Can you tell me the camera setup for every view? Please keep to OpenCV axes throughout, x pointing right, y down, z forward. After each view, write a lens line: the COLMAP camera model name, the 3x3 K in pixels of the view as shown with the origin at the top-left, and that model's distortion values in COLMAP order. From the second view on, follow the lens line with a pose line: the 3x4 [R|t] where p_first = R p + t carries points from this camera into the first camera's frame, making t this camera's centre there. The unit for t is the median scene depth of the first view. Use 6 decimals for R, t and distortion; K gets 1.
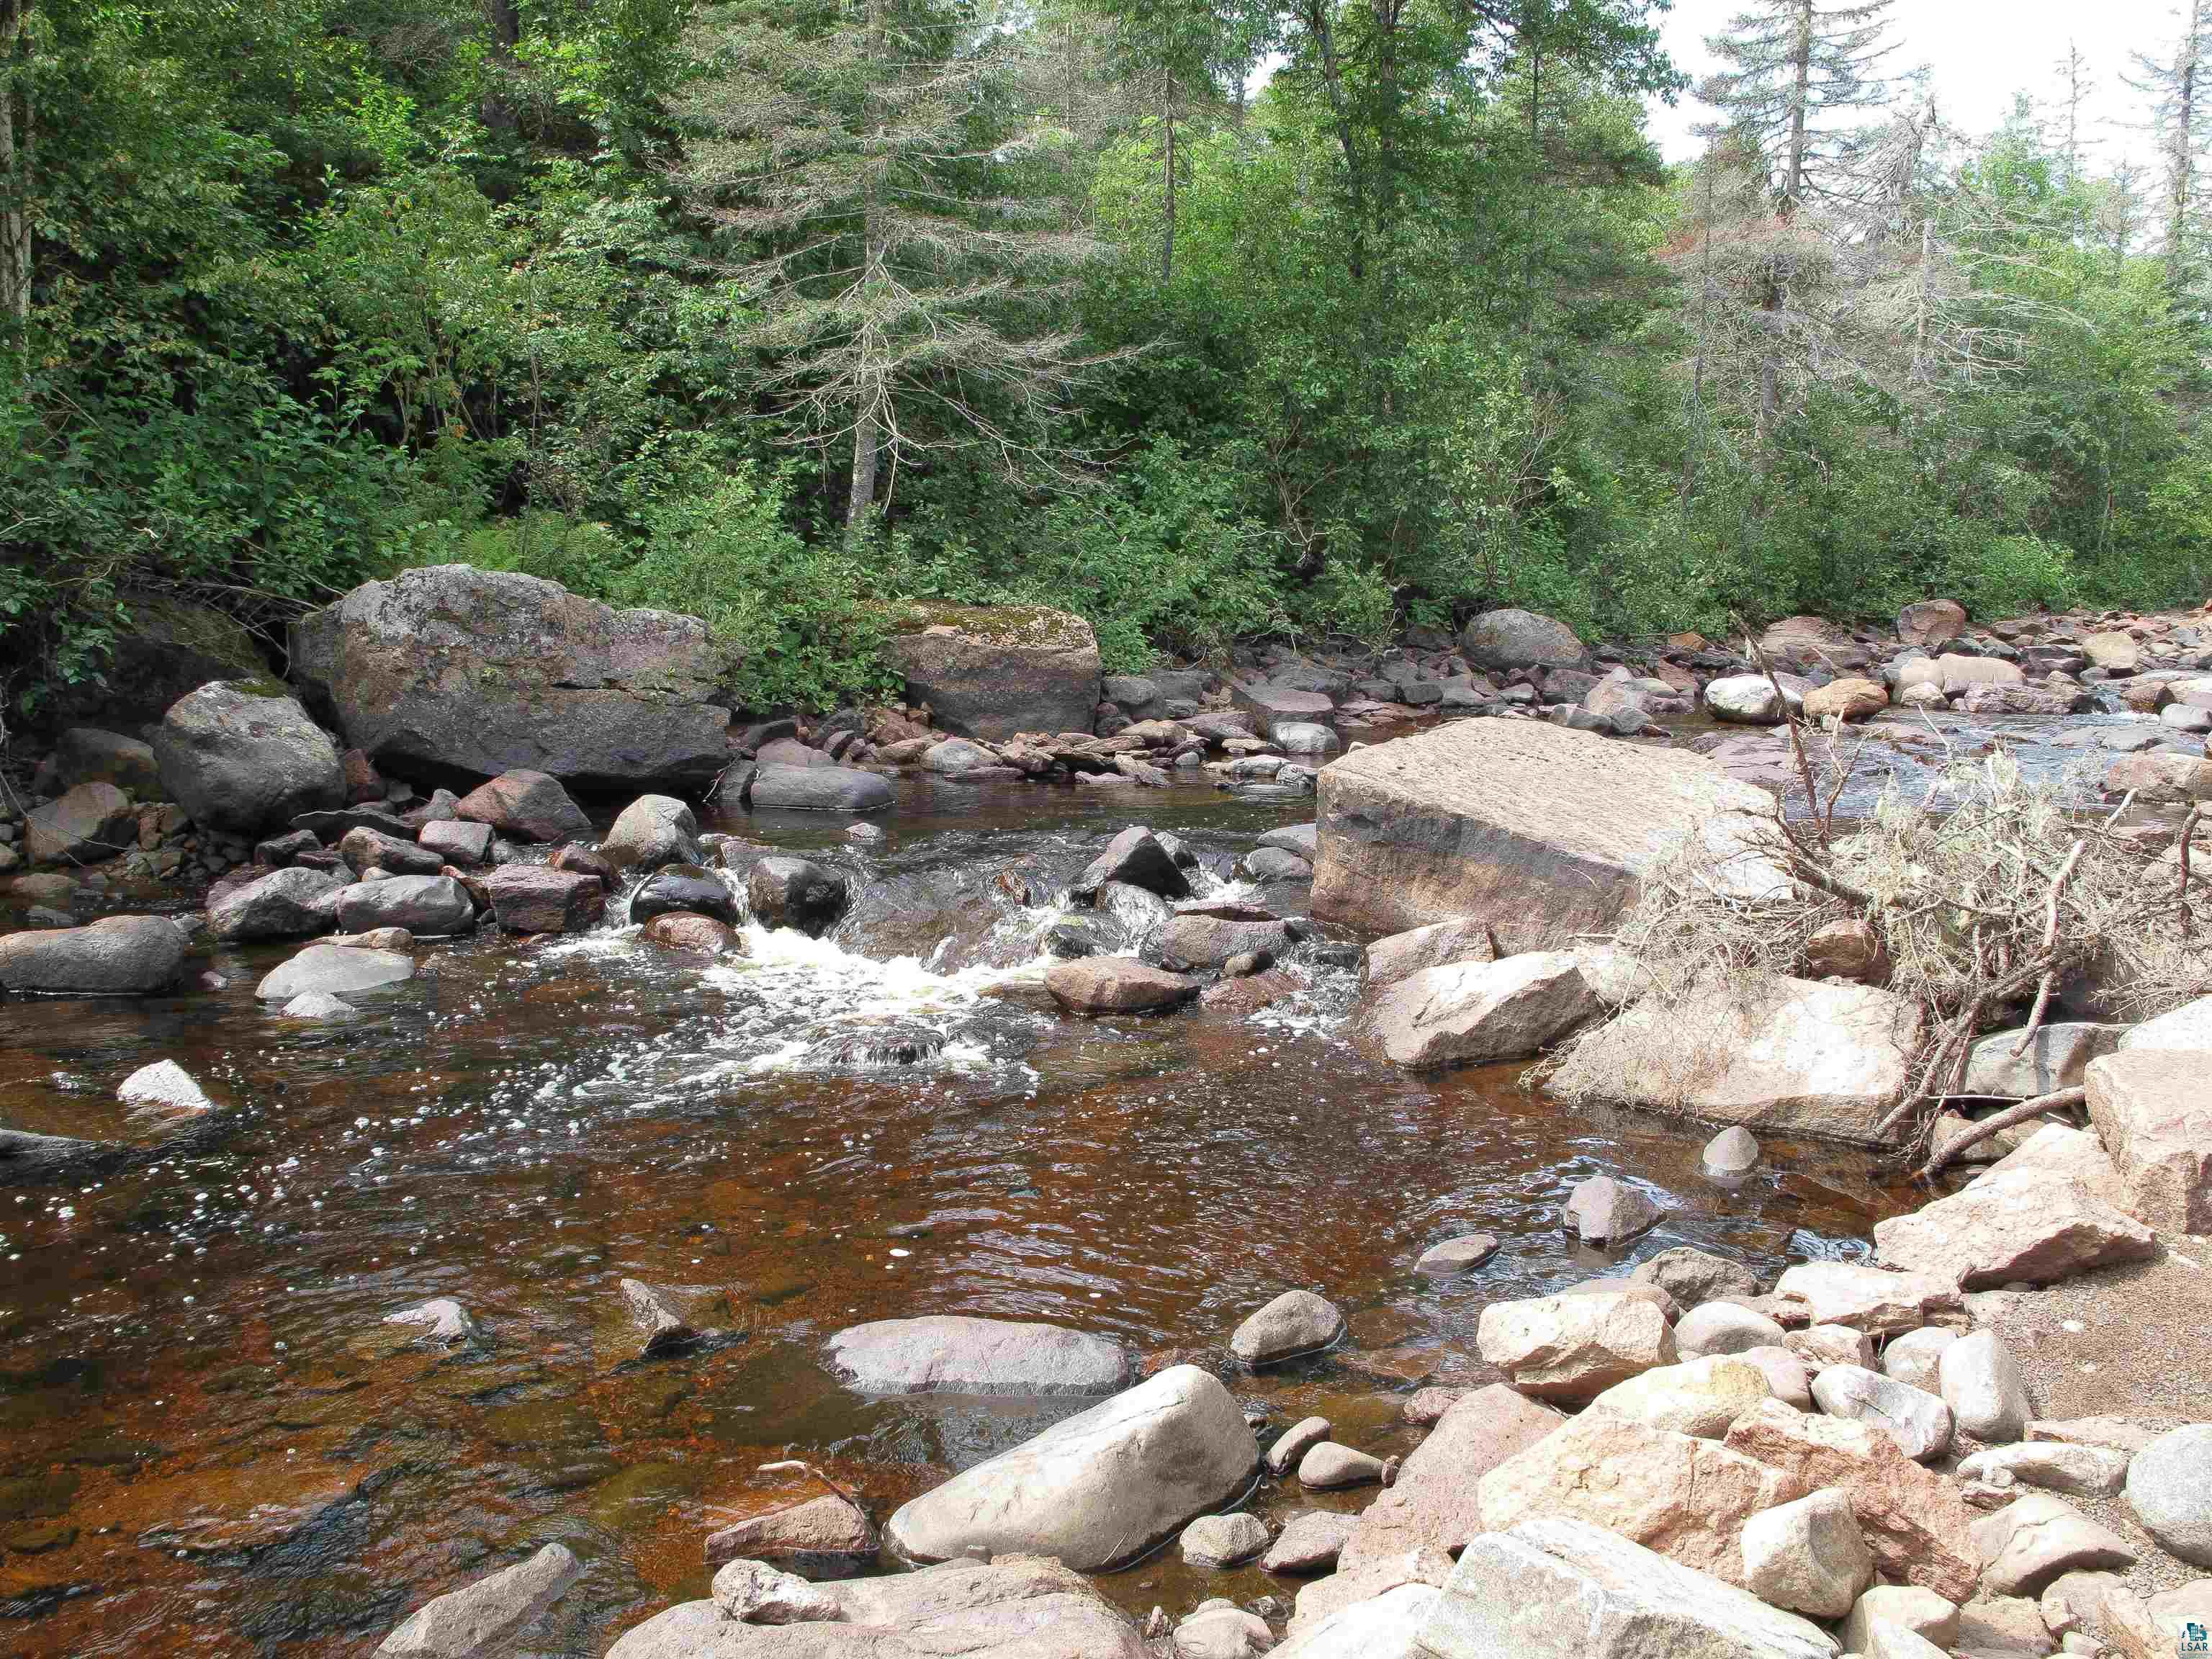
lens RADIAL K [[1857.2, 0, 1102.1], [0, 1857.2, 835.1], [0, 0, 1]] dist [-0.132179, 0.091029]
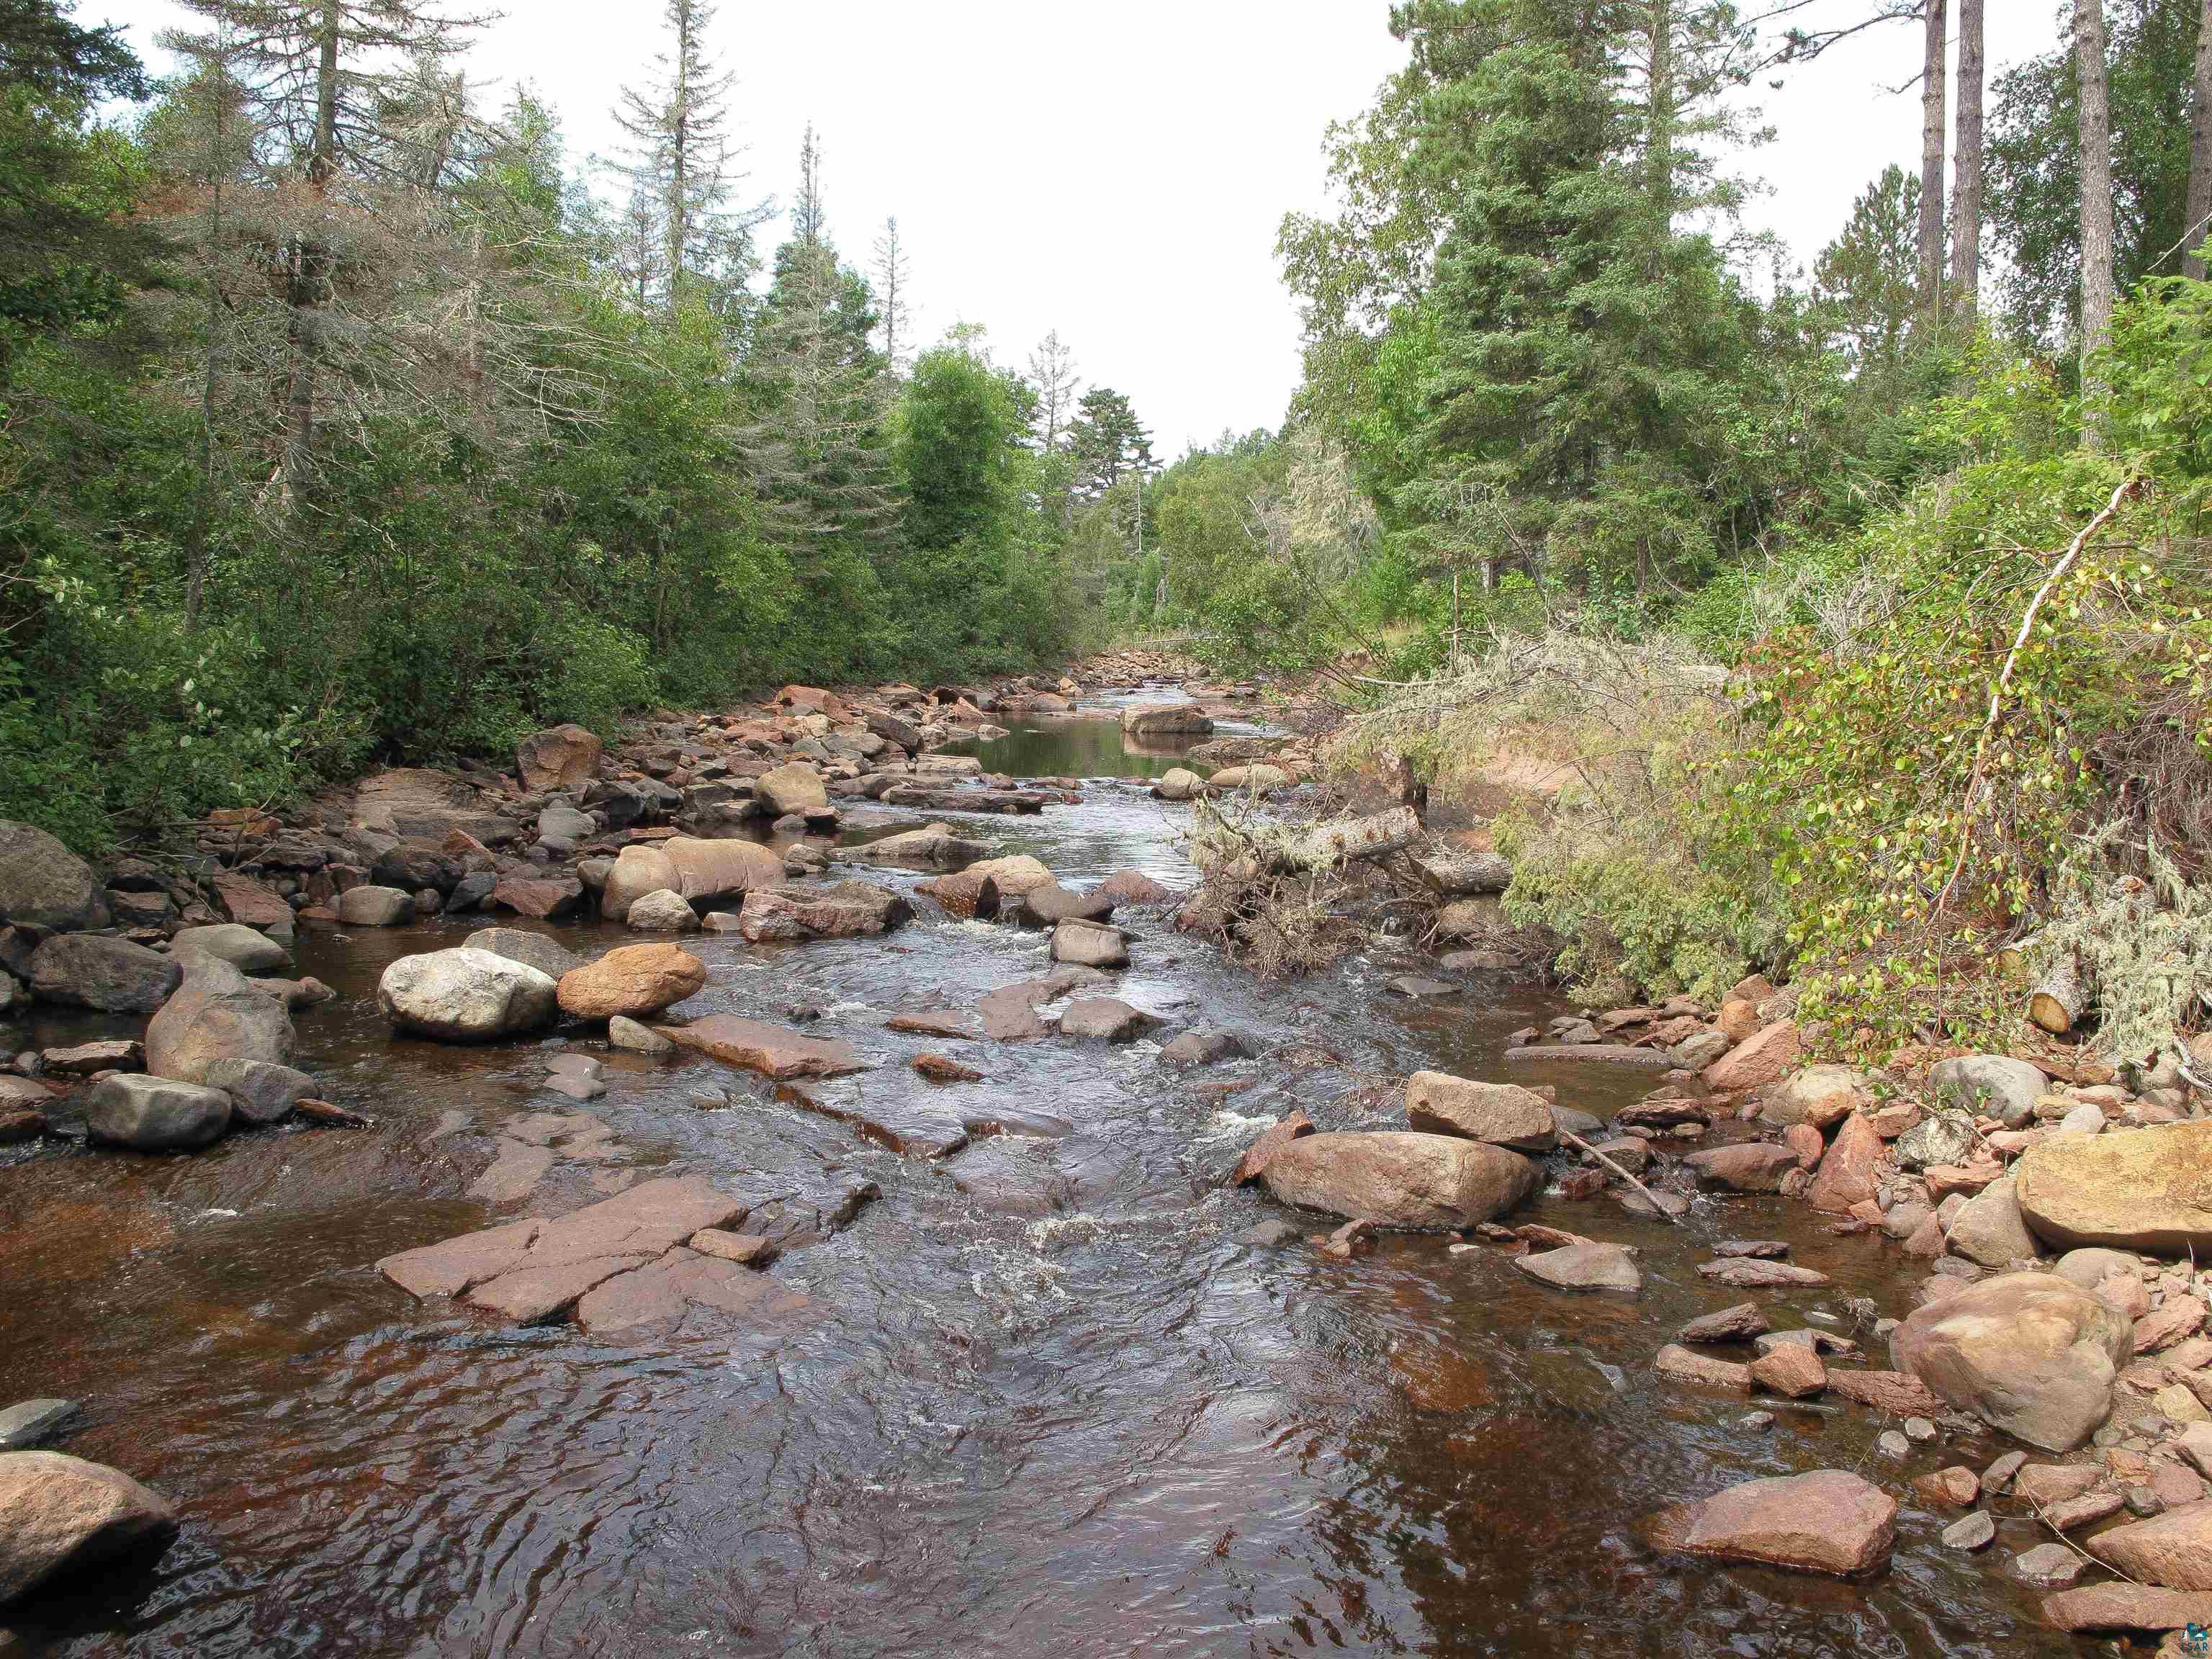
lens RADIAL K [[1857.2, 0, 1095.3], [0, 1857.2, 825.0], [0, 0, 1]] dist [-0.132179, 0.091029]
pose [[0.681387, -0.063732, 0.729143, 0.070918], [0.086290, 0.996249, 0.006440, -0.088620], [-0.726819, 0.058530, 0.684331, 0.389339]]
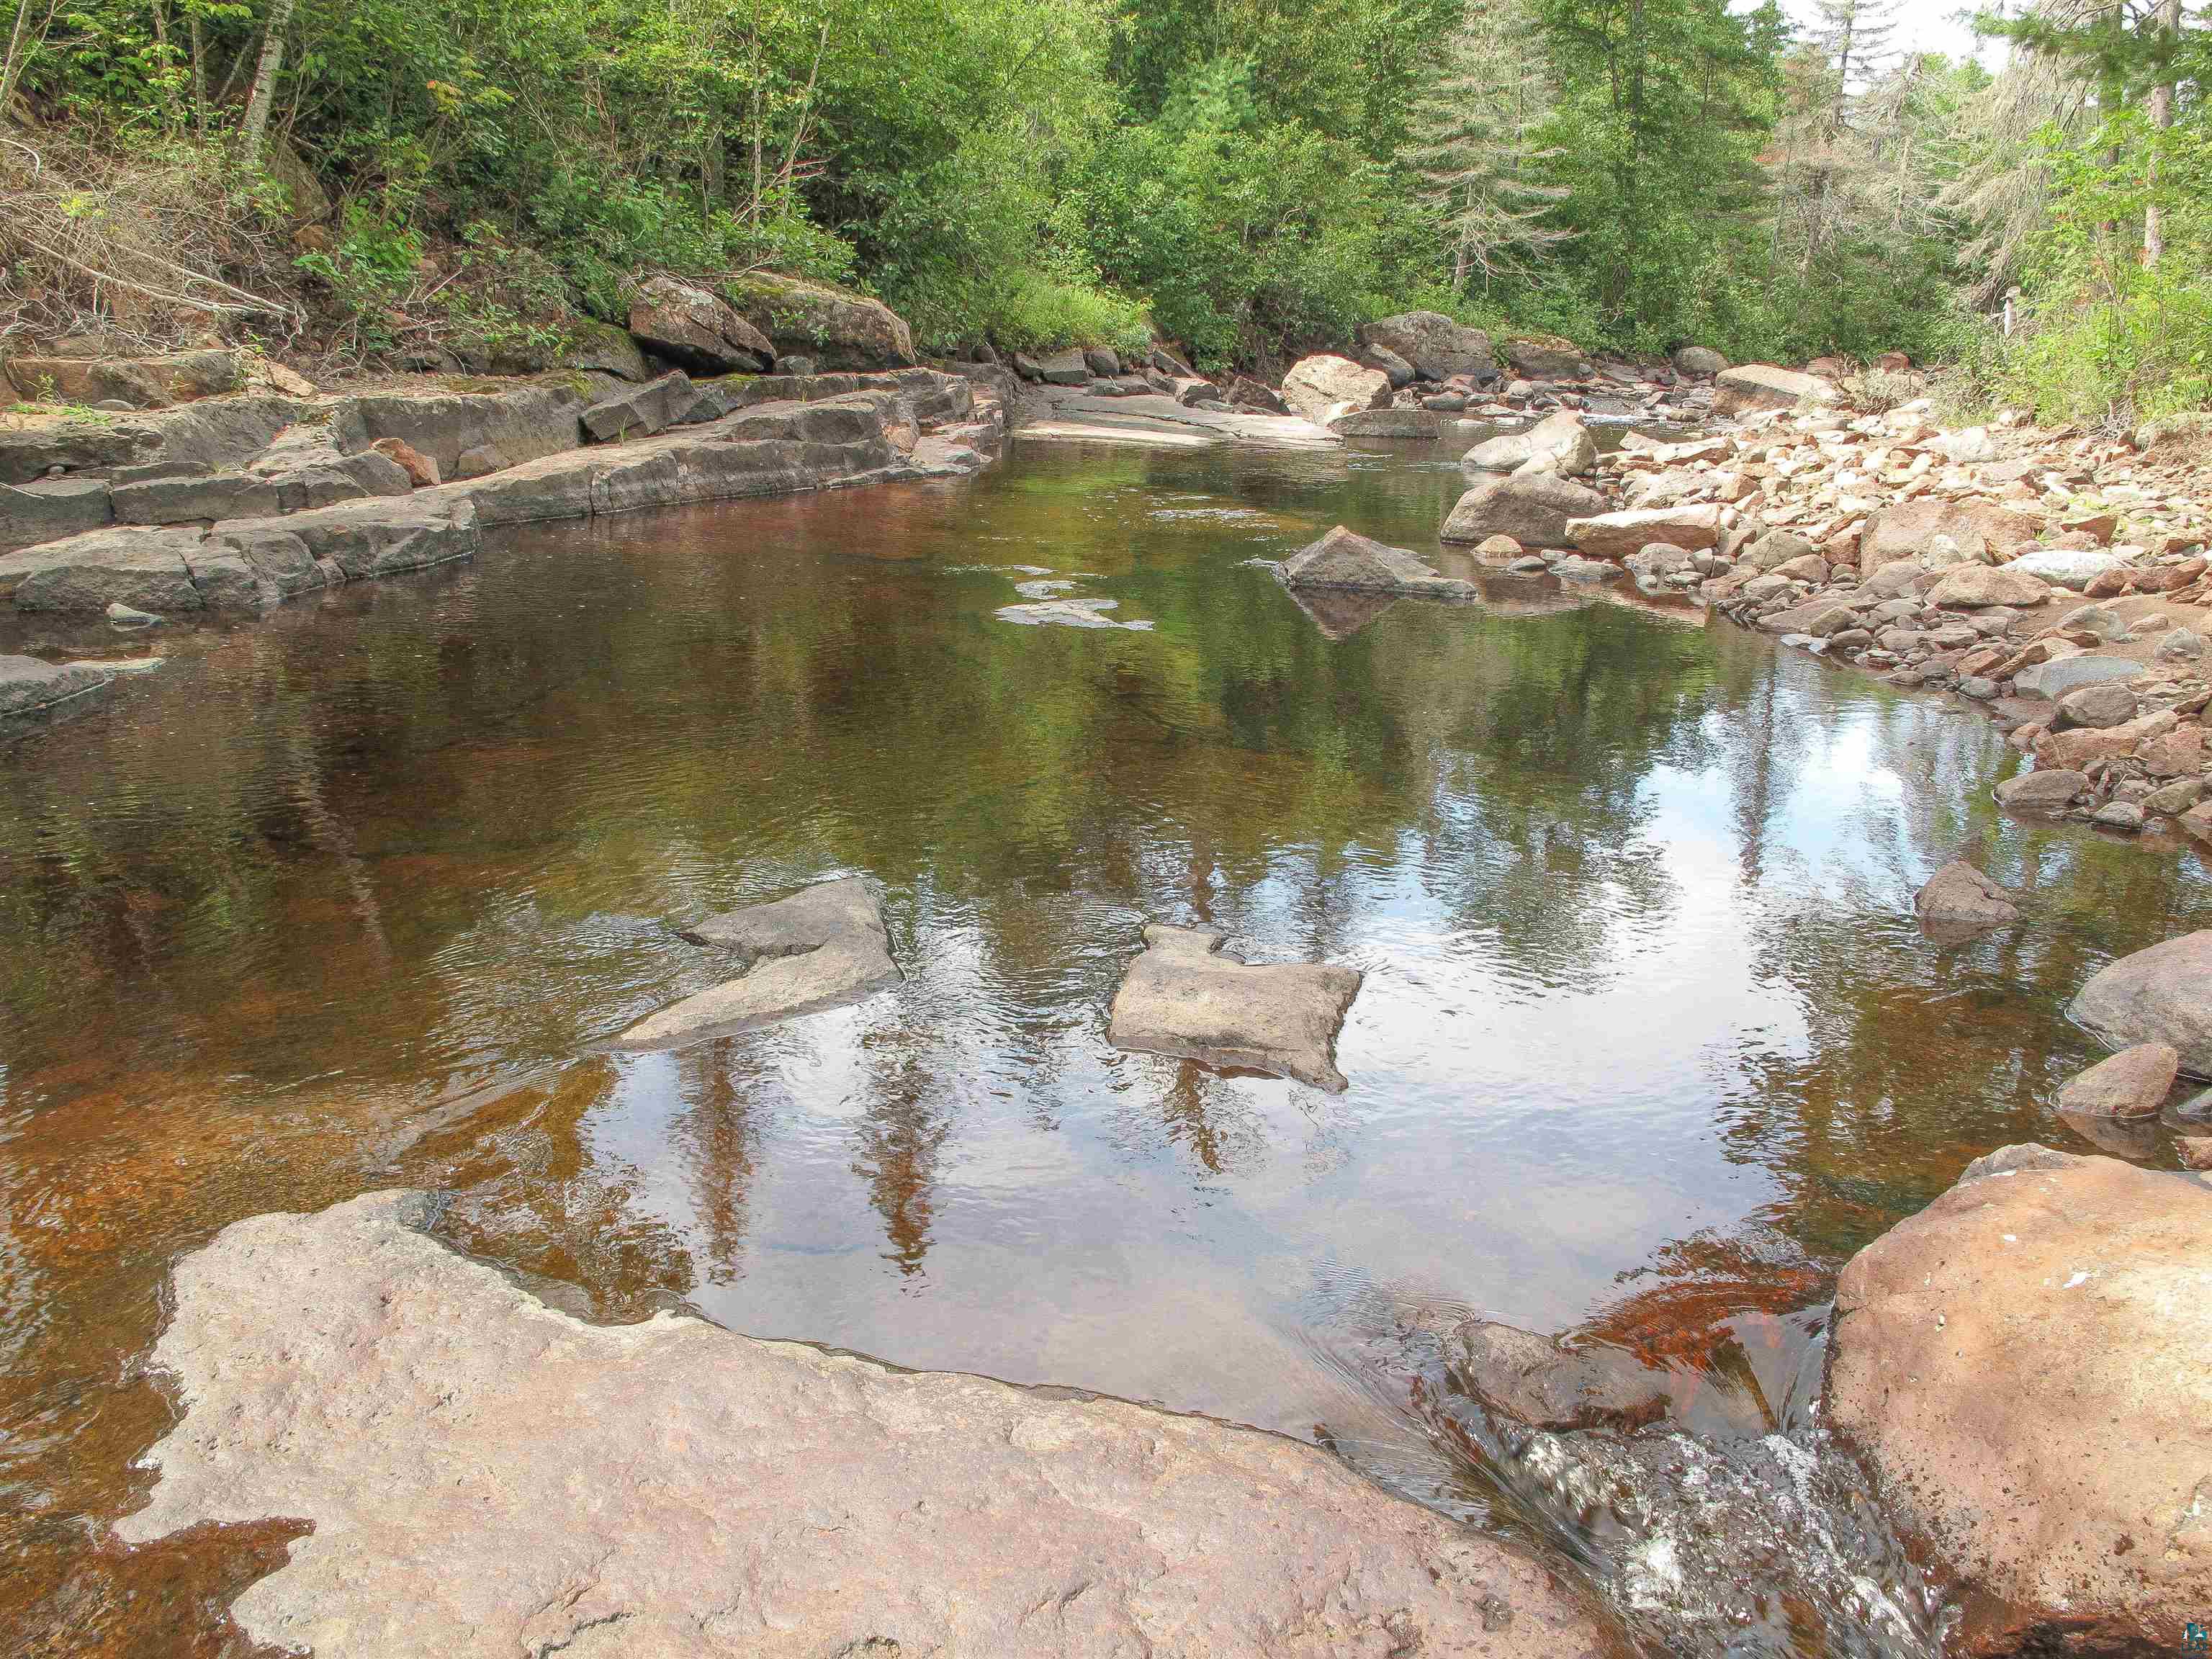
lens RADIAL K [[1857.2, 0, 1100.9], [0, 1857.2, 830.6], [0, 0, 1]] dist [-0.132179, 0.091029]
pose [[0.999728, 0.020463, 0.011224, -0.476837], [-0.021691, 0.992140, 0.123235, 0.187974], [-0.008614, -0.123445, 0.992314, -1.159620]]
